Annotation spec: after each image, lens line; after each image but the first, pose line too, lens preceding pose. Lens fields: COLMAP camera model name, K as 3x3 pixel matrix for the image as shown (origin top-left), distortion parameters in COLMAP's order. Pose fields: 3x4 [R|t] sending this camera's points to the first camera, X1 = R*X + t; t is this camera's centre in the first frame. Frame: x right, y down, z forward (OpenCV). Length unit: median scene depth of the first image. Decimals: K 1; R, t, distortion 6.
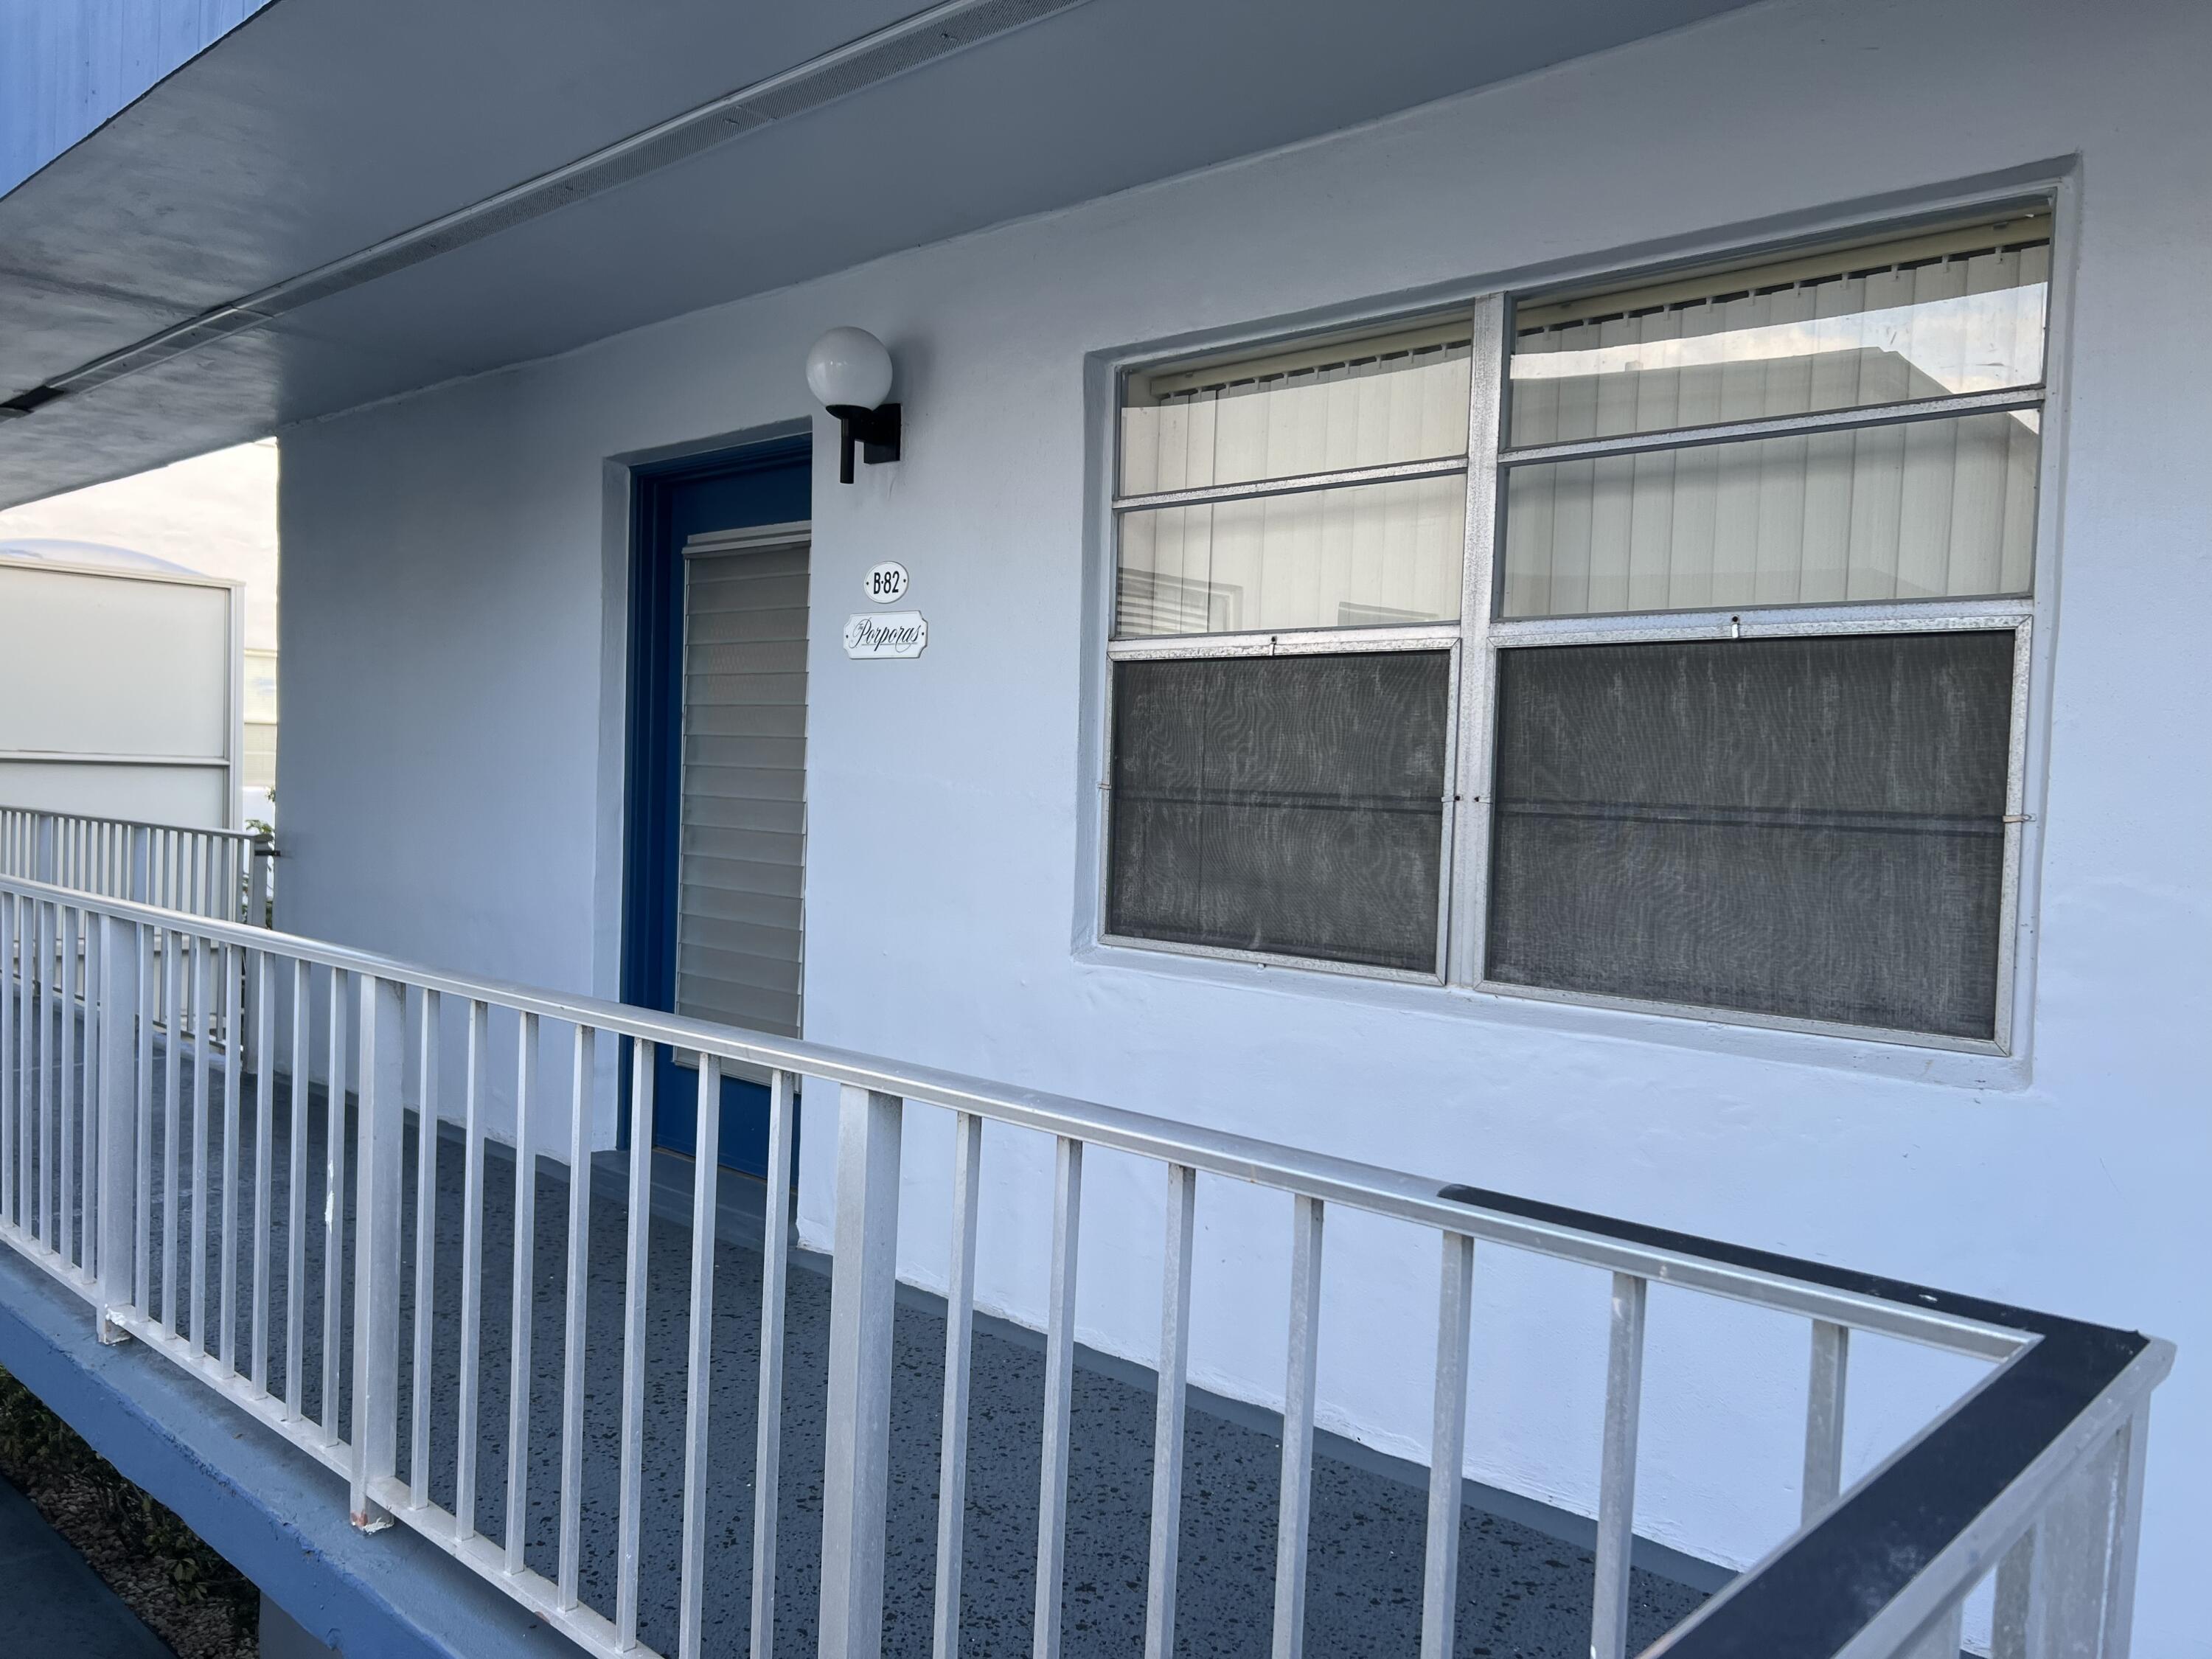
lens RADIAL K [[1703.2, 0, 1106.0], [0, 1703.2, 829.5], [0, 0, 1]] dist [0.051619, -0.068340]
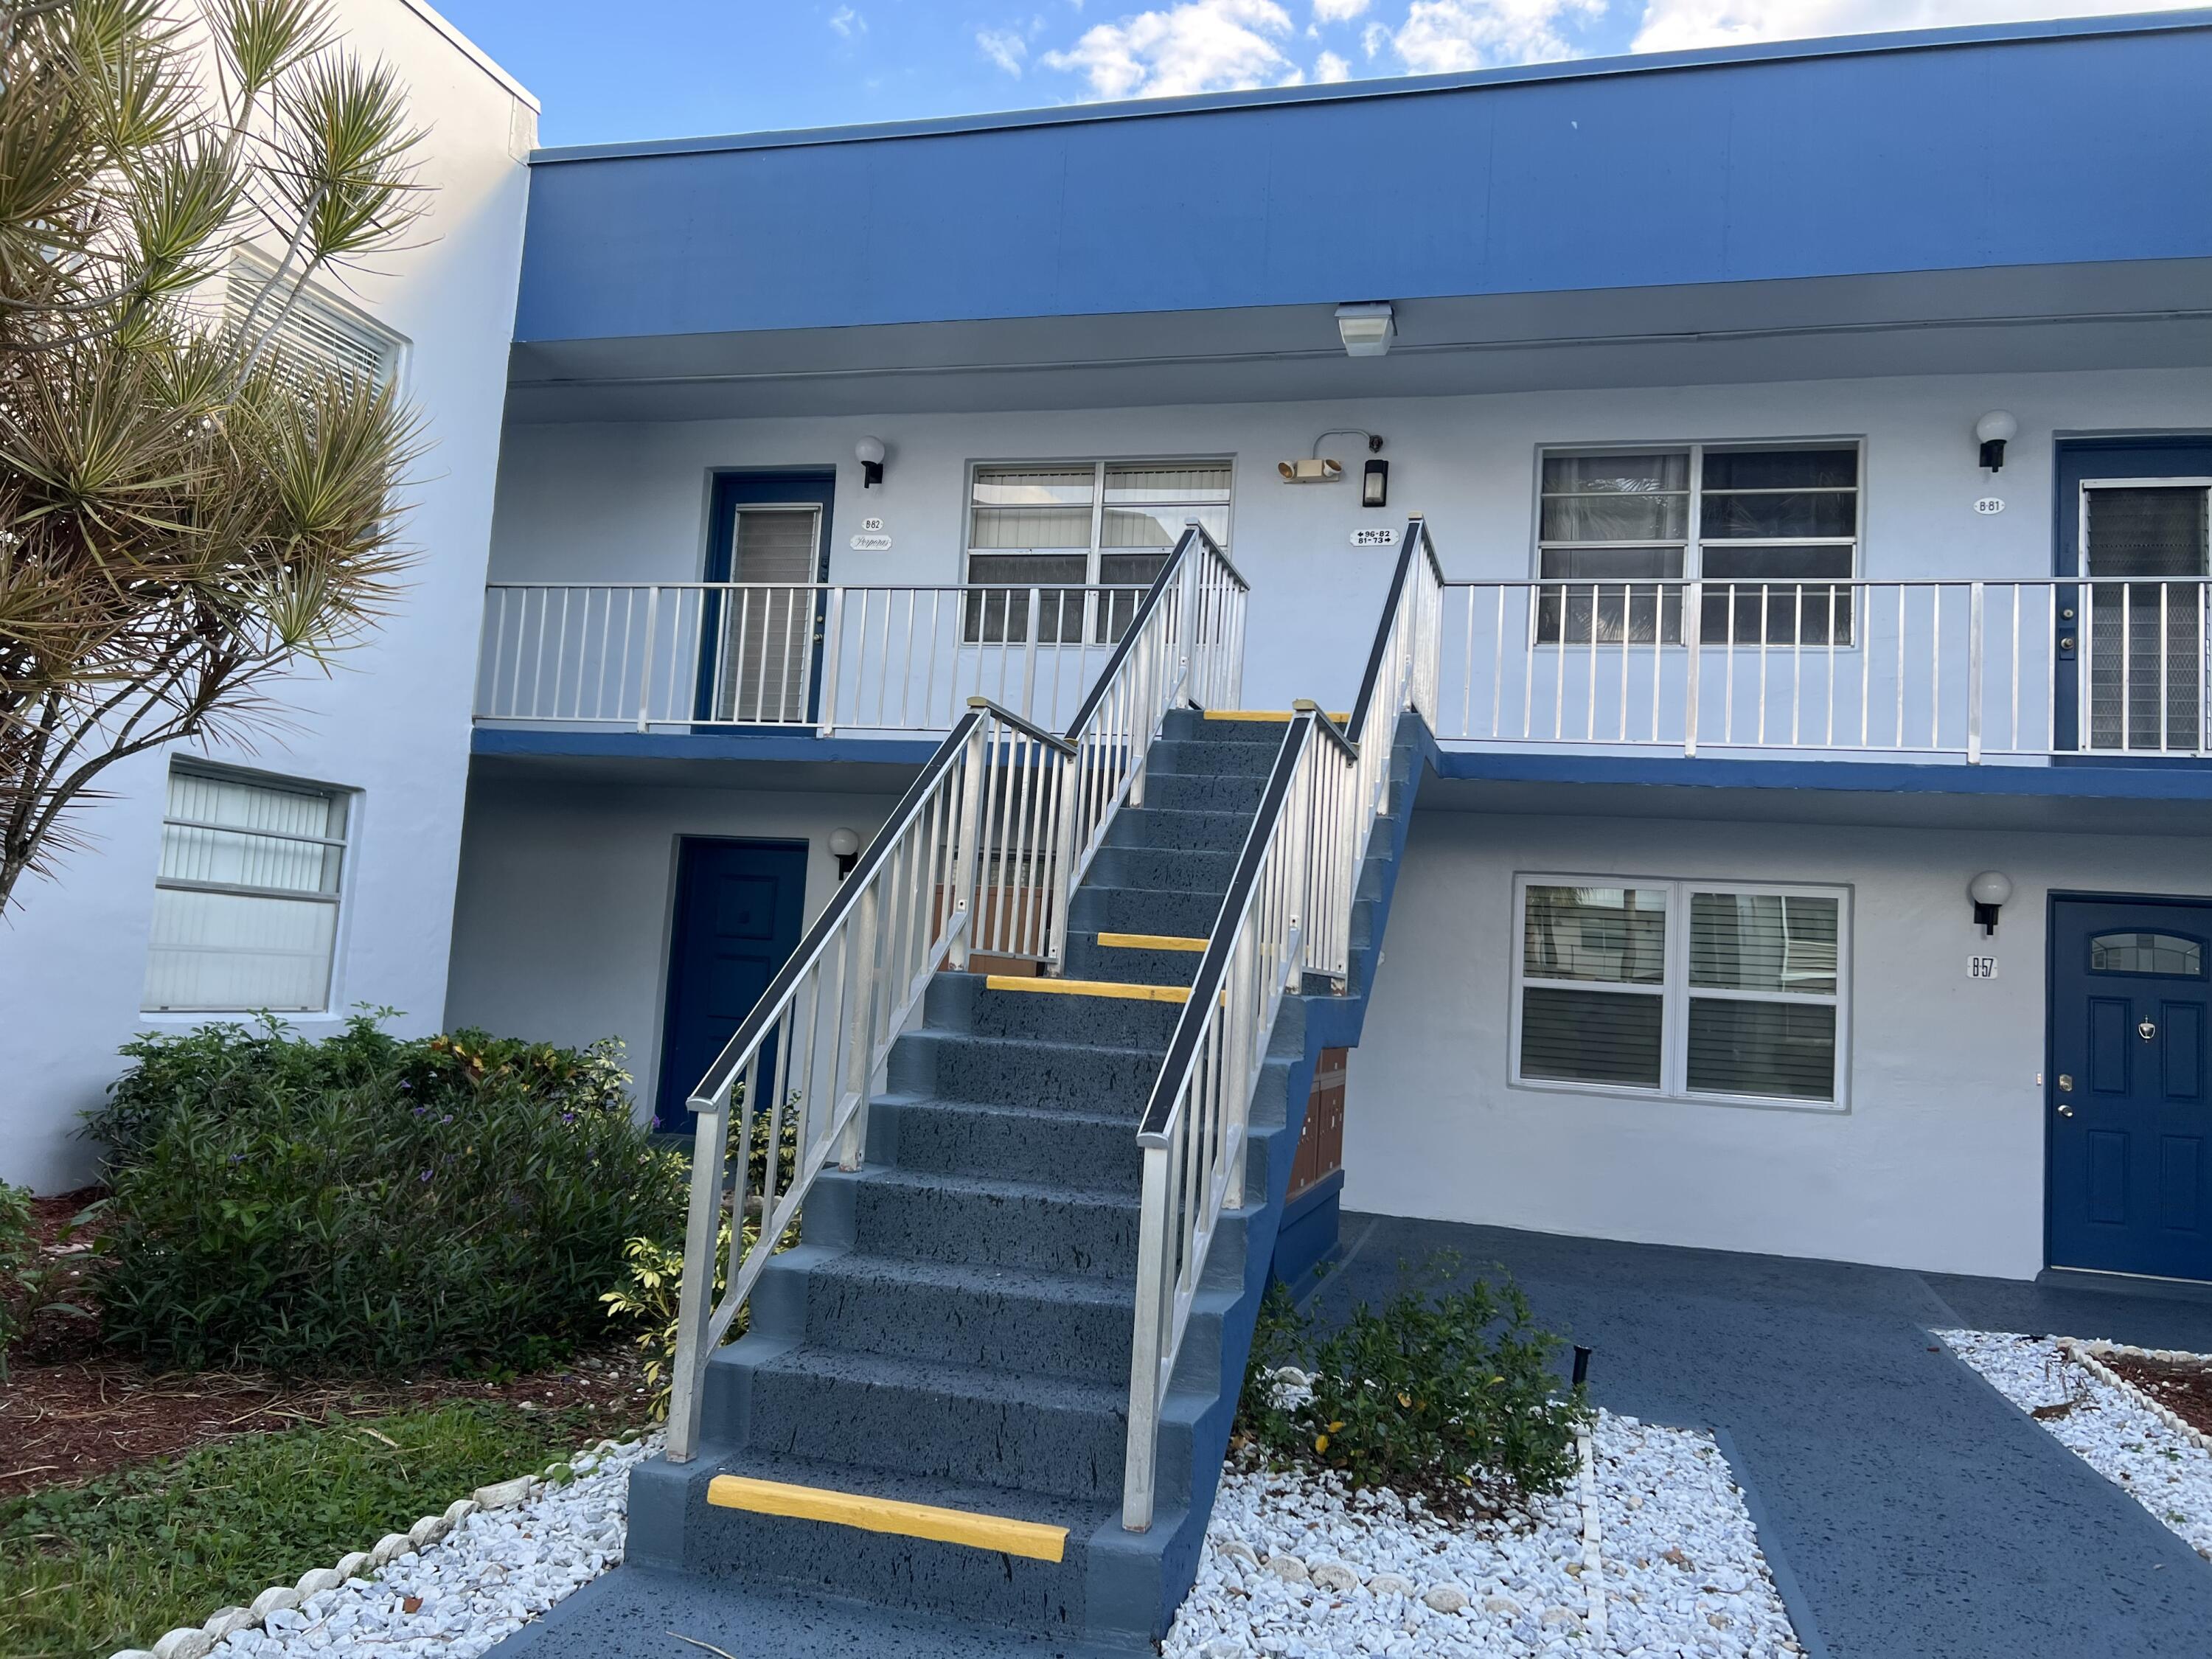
lens RADIAL K [[1703.2, 0, 1106.0], [0, 1703.2, 829.5], [0, 0, 1]] dist [0.051619, -0.068340]
pose [[0.905709, 0.074951, 0.417221, -0.949999], [-0.039194, 0.994835, -0.093632, 0.629286], [-0.422084, 0.068451, 0.903969, -1.753314]]
